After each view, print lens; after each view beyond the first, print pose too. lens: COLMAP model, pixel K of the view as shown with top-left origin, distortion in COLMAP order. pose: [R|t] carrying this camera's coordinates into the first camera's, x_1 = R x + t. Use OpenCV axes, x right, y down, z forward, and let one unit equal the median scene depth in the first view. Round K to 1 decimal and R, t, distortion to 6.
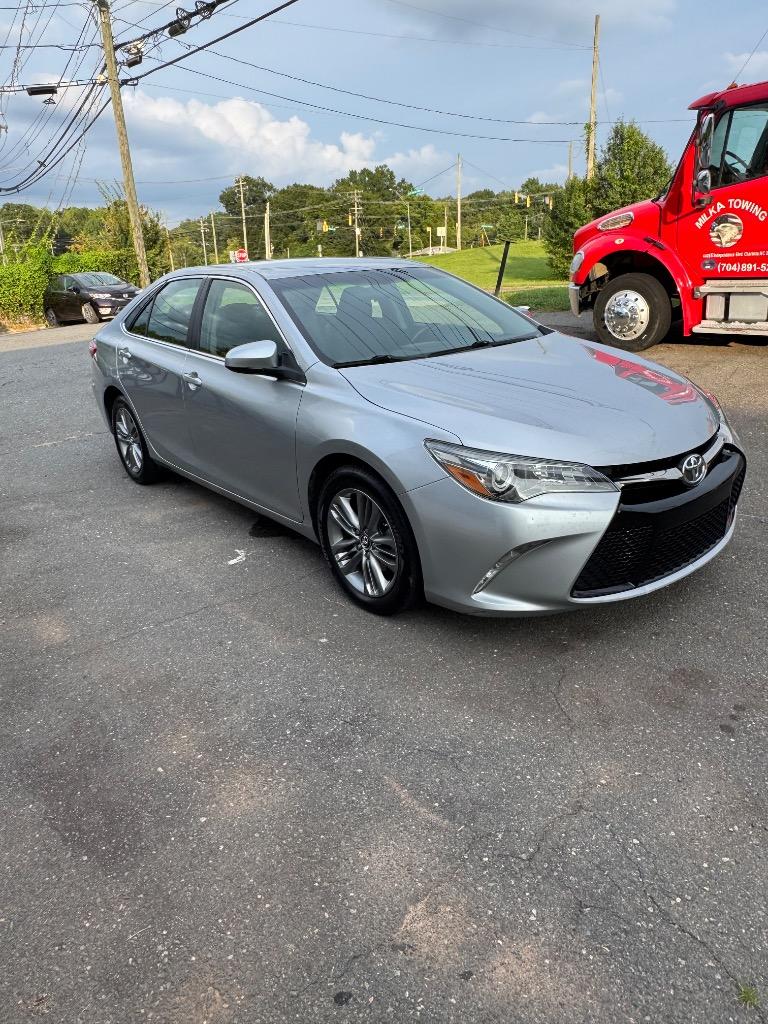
lens RADIAL K [[696.7, 0, 384.0], [0, 696.7, 512.0], [0, 0, 1]] dist [-0.007917, 0.005634]
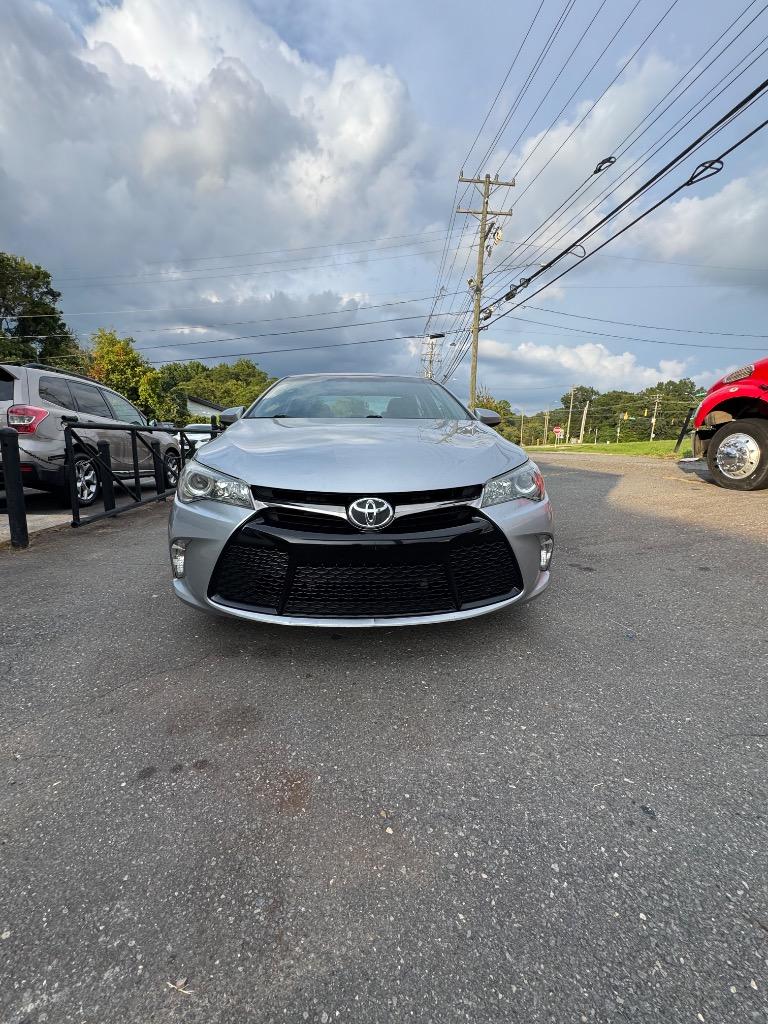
lens RADIAL K [[420.9, 0, 382.8], [0, 420.9, 512.1], [0, 0, 1]] dist [0.000233, -0.000006]
pose [[0.814382, 0.155629, -0.559072, 0.110206], [-0.245777, 0.965201, -0.089332, -0.002154], [0.525714, 0.210157, 0.824293, 0.075408]]
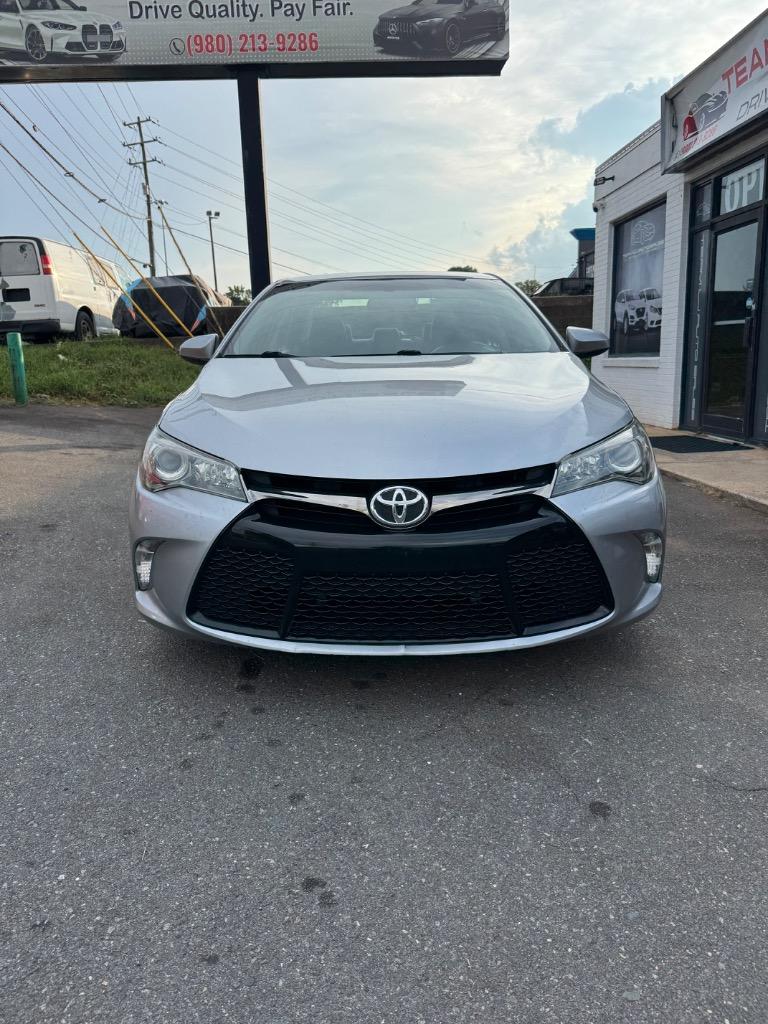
lens RADIAL K [[736.2, 0, 381.3], [0, 736.2, 508.6], [0, 0, 1]] dist [0.000752, -0.004073]
pose [[0.769542, 0.181695, -0.612202, 0.126419], [-0.245223, 0.969248, -0.020585, -0.005520], [0.589636, 0.165967, 0.790433, 0.055174]]
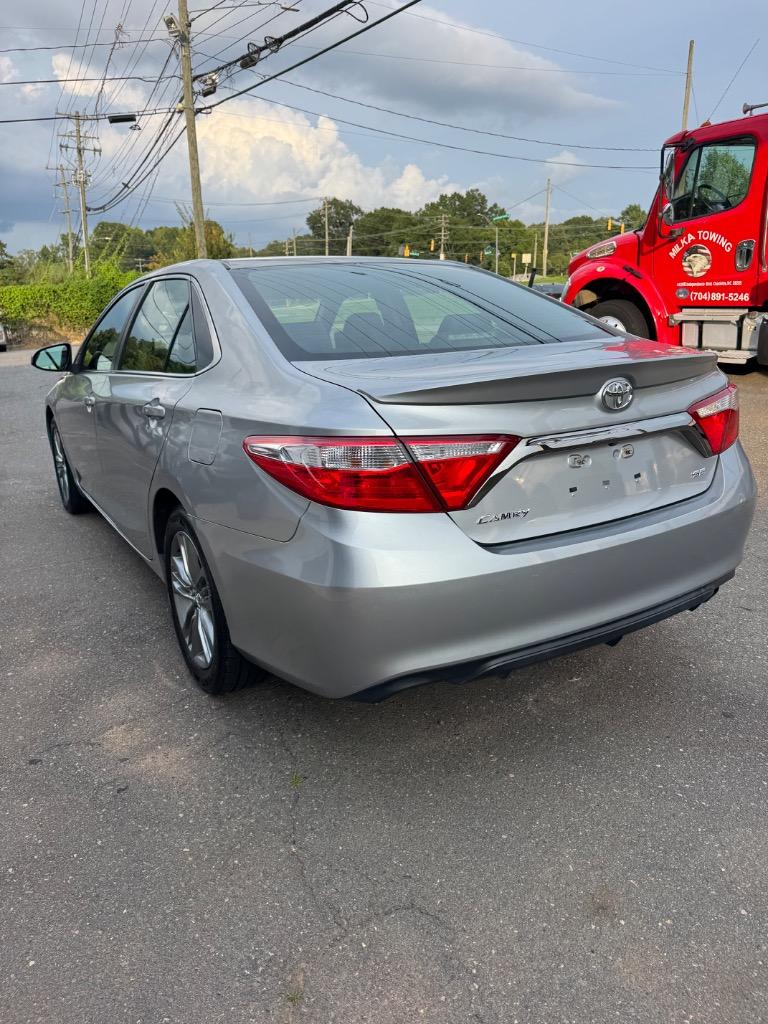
lens RADIAL K [[736.2, 0, 381.3], [0, 736.2, 508.6], [0, 0, 1]] dist [0.000752, -0.004073]
pose [[0.992065, 0.058470, -0.111303, 0.060287], [-0.064261, 0.996721, -0.049170, 0.014629], [0.108063, 0.055933, 0.992569, -0.036751]]
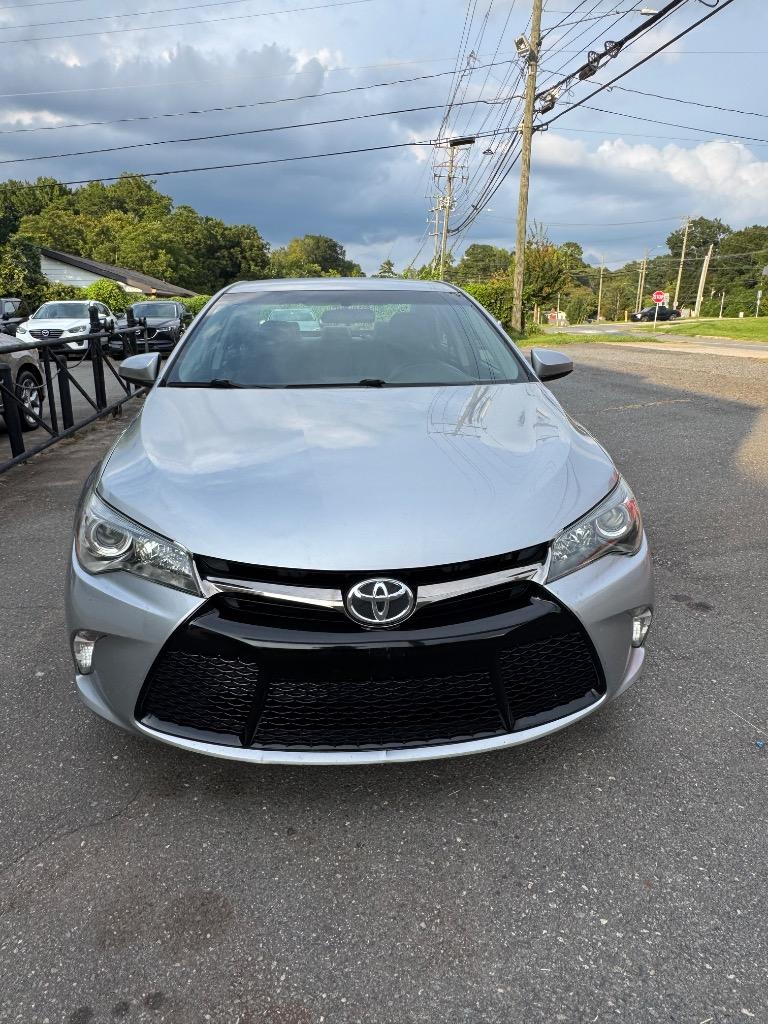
lens RADIAL K [[683.9, 0, 383.7], [0, 683.9, 507.1], [0, 0, 1]] dist [-0.001714, 0.000654]
pose [[0.825986, 0.207509, -0.524106, 0.106373], [-0.234905, 0.971909, 0.014599, -0.021790], [0.512413, 0.111057, 0.851528, 0.065960]]
